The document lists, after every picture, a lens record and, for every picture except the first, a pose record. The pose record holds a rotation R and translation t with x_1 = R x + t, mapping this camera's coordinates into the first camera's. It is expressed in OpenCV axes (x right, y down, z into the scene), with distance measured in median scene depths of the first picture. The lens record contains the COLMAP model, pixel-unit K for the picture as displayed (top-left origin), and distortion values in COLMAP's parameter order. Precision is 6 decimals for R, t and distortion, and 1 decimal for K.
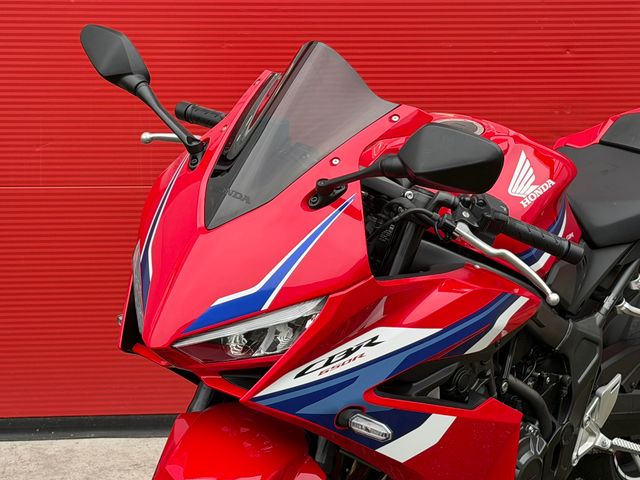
lens RADIAL K [[1474.5, 0, 320.0], [0, 1474.5, 248.8], [0, 0, 1]] dist [0.133417, 0.110465]
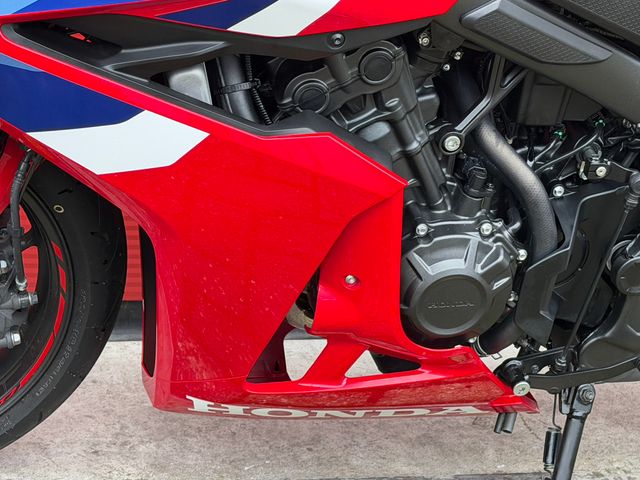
lens RADIAL K [[1486.1, 0, 325.1], [0, 1486.1, 243.0], [0, 0, 1]] dist [0.127295, 0.176715]
pose [[0.782046, 0.323796, -0.532504, 0.444328], [-0.235706, 0.944642, 0.228240, 0.008049], [0.576929, -0.052980, 0.815074, 0.522764]]
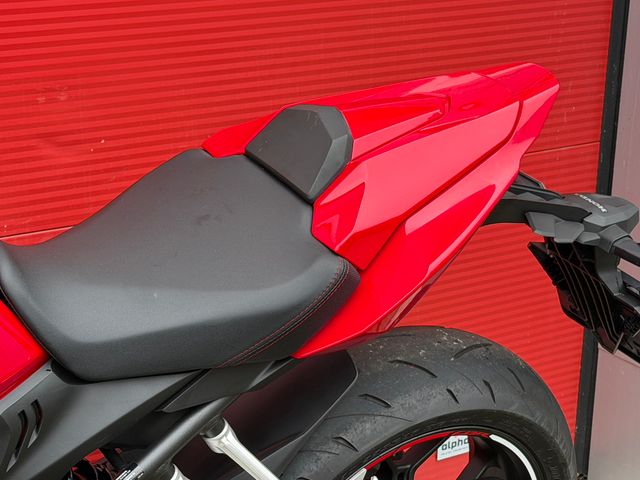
lens RADIAL K [[1486.1, 0, 325.1], [0, 1486.1, 243.0], [0, 0, 1]] dist [0.127295, 0.176715]
pose [[0.956326, 0.140155, -0.256511, 0.457356], [-0.108073, 0.984904, 0.135221, -0.147008], [0.271590, -0.101594, 0.957036, 0.639330]]
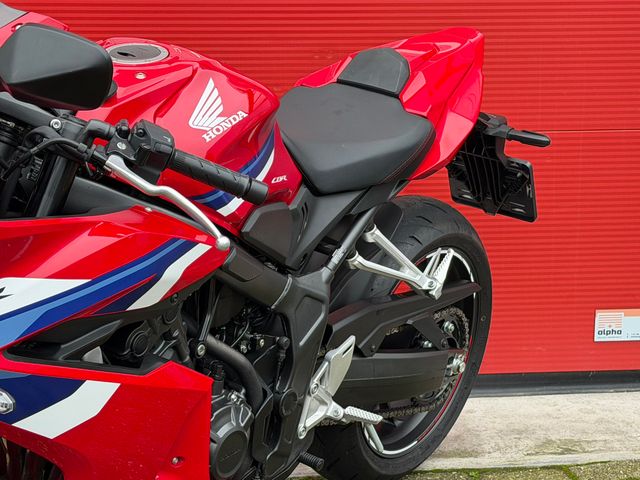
lens RADIAL K [[1486.1, 0, 325.1], [0, 1486.1, 243.0], [0, 0, 1]] dist [0.127295, 0.176715]
pose [[0.996658, -0.013686, 0.080529, 0.137589], [0.013292, 0.999897, 0.005432, 0.028012], [-0.080595, -0.004343, 0.996737, 0.123972]]
